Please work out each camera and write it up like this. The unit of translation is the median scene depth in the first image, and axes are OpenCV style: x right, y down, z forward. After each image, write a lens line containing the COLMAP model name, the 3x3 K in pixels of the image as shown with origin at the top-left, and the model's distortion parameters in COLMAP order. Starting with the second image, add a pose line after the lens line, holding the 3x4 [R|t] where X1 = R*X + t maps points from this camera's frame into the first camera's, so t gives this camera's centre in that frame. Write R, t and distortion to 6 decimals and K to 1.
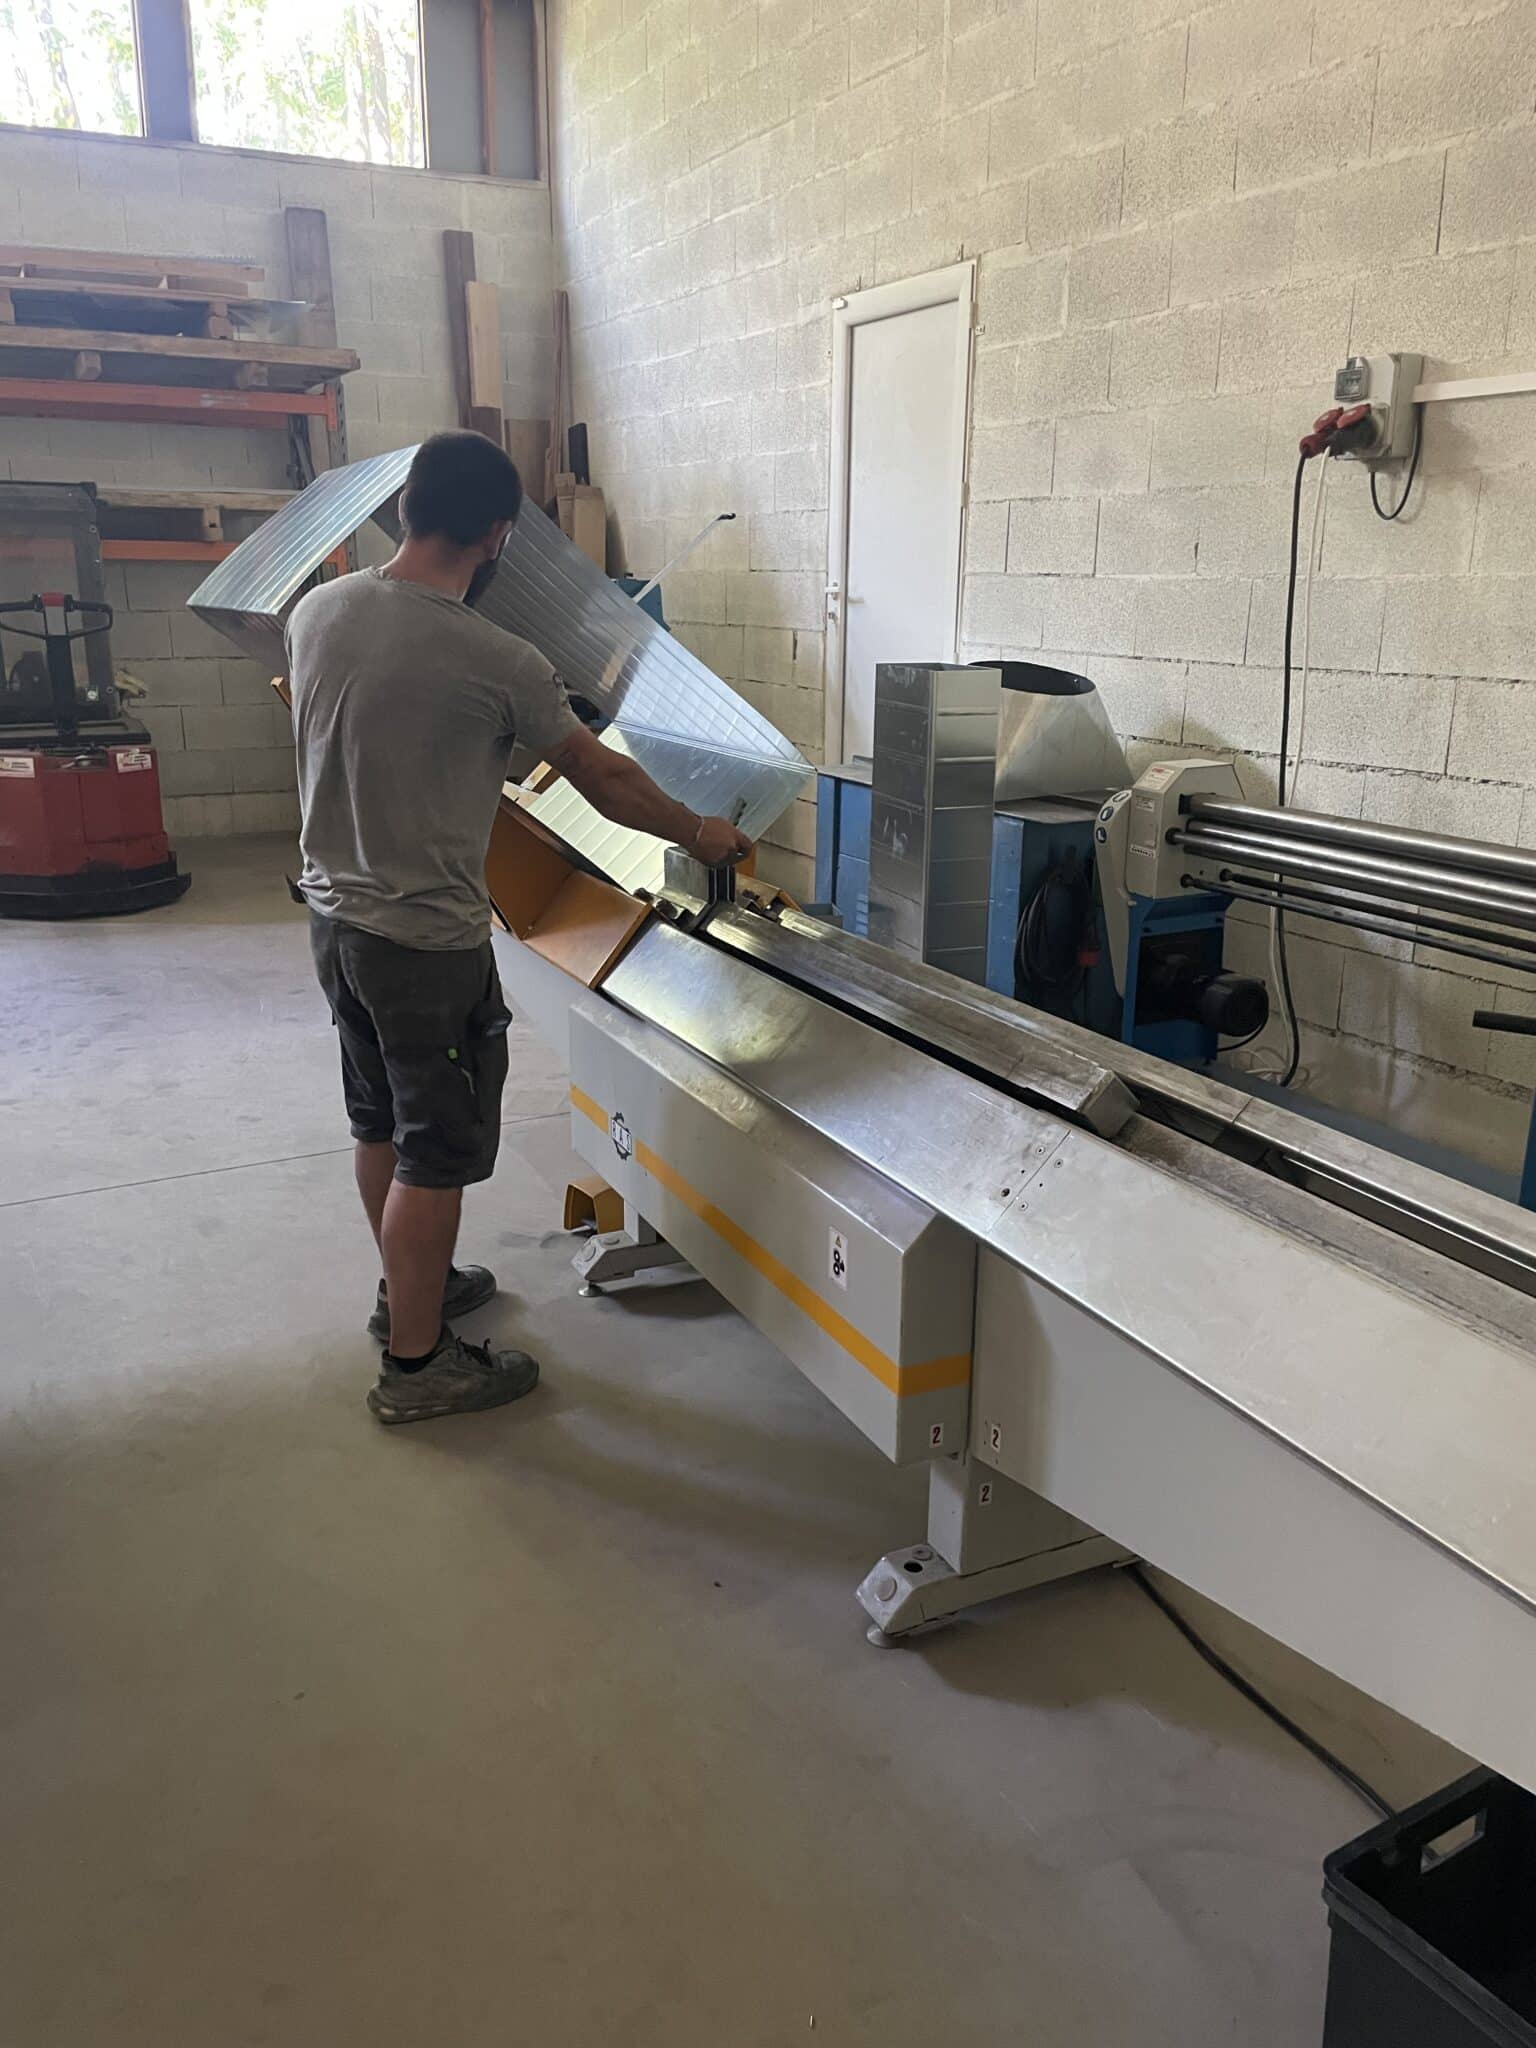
lens RADIAL K [[1557.4, 0, 774.4], [0, 1557.4, 1047.4], [0, 0, 1]] dist [0.087739, -0.117745]
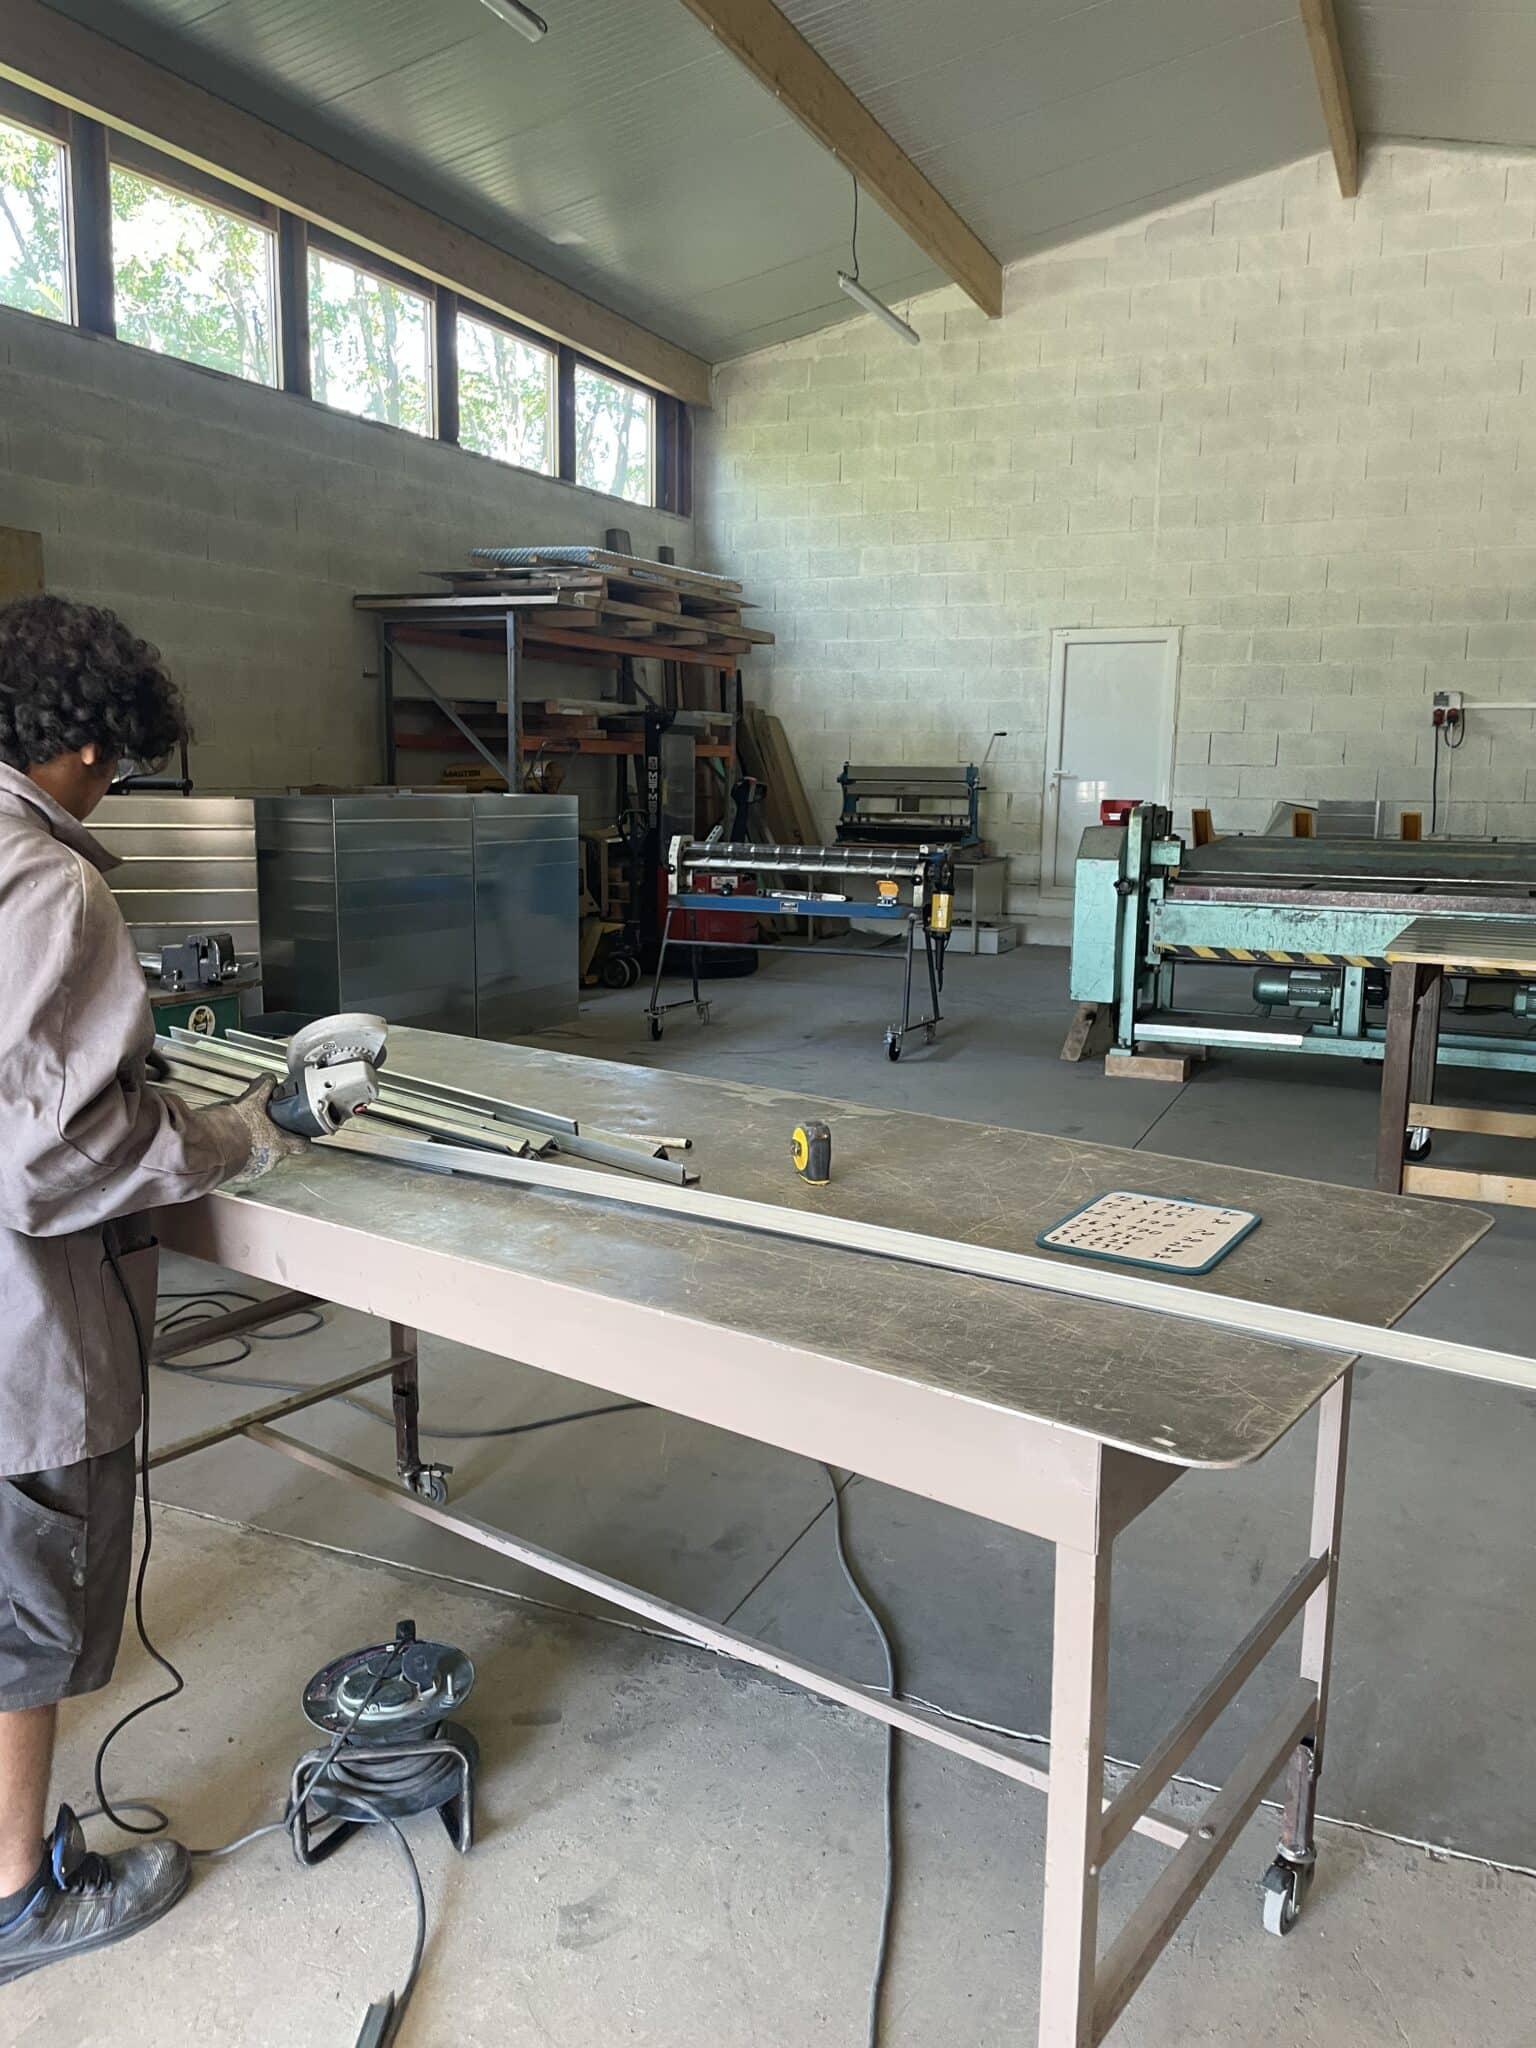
lens RADIAL K [[1552.9, 0, 782.8], [0, 1552.9, 1013.8], [0, 0, 1]] dist [0.095442, -0.125635]
pose [[0.786464, -0.091939, 0.610755, -1.969981], [0.170371, 0.982787, -0.071443, 0.107131], [-0.593674, 0.160242, 0.788590, -0.356492]]
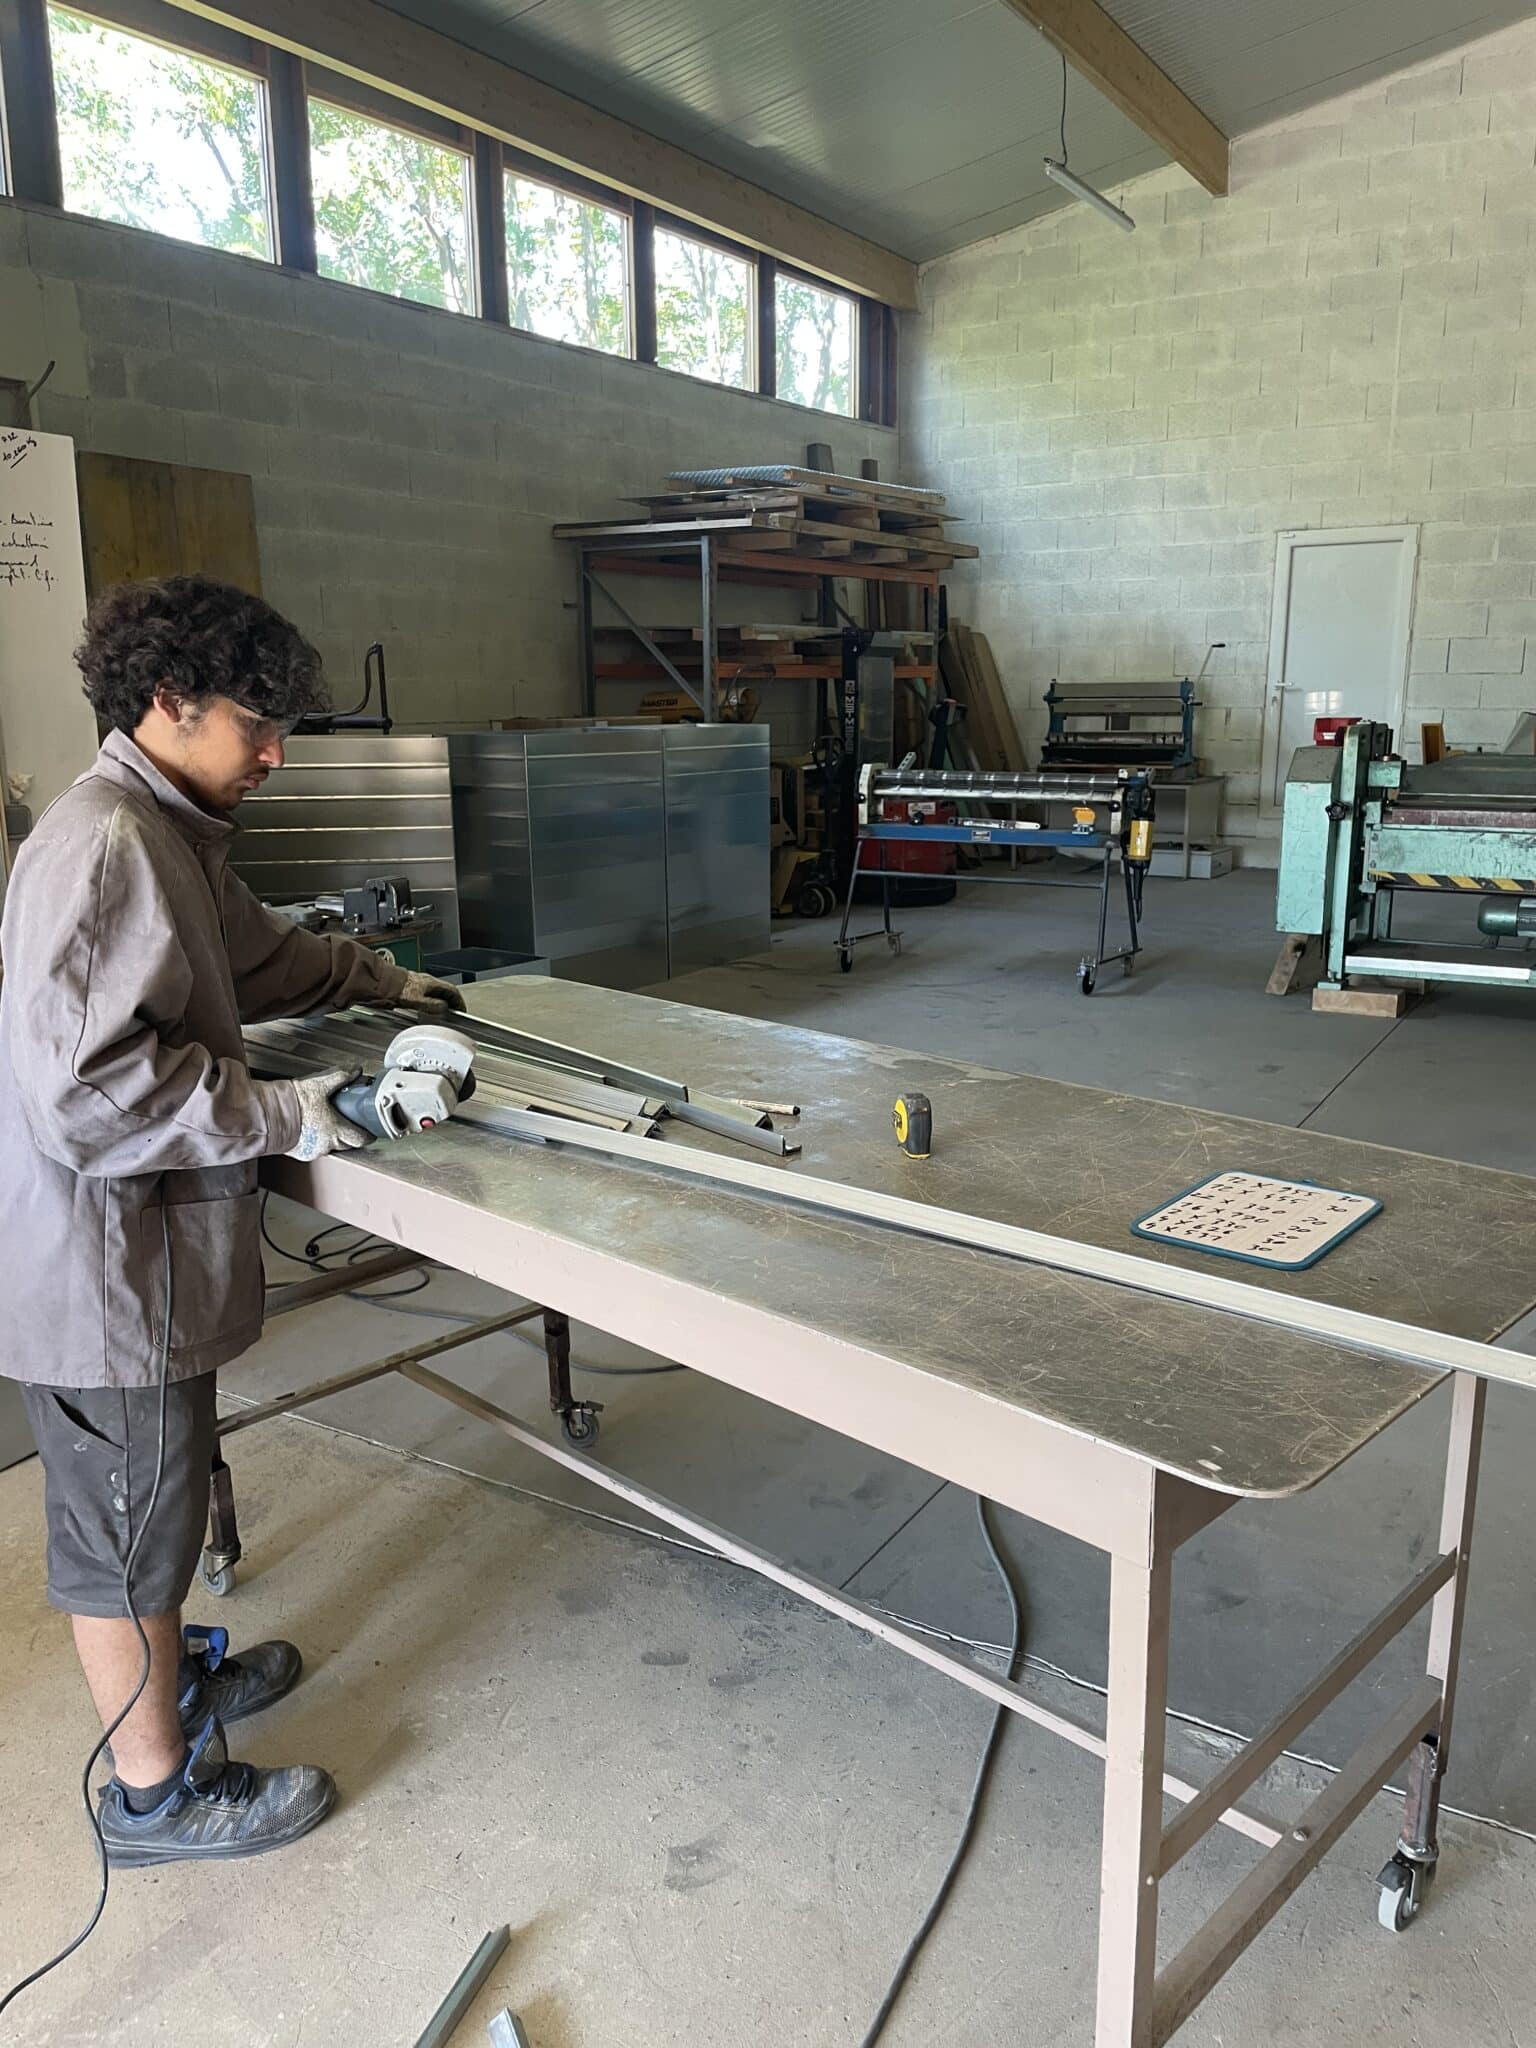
lens RADIAL K [[1557.2, 0, 799.9], [0, 1557.2, 1034.6], [0, 0, 1]] dist [0.090753, -0.123085]
pose [[0.858154, -0.124750, 0.498005, -1.939811], [0.160510, 0.986595, -0.029447, 0.099643], [-0.487655, 0.105205, 0.866674, -0.367046]]
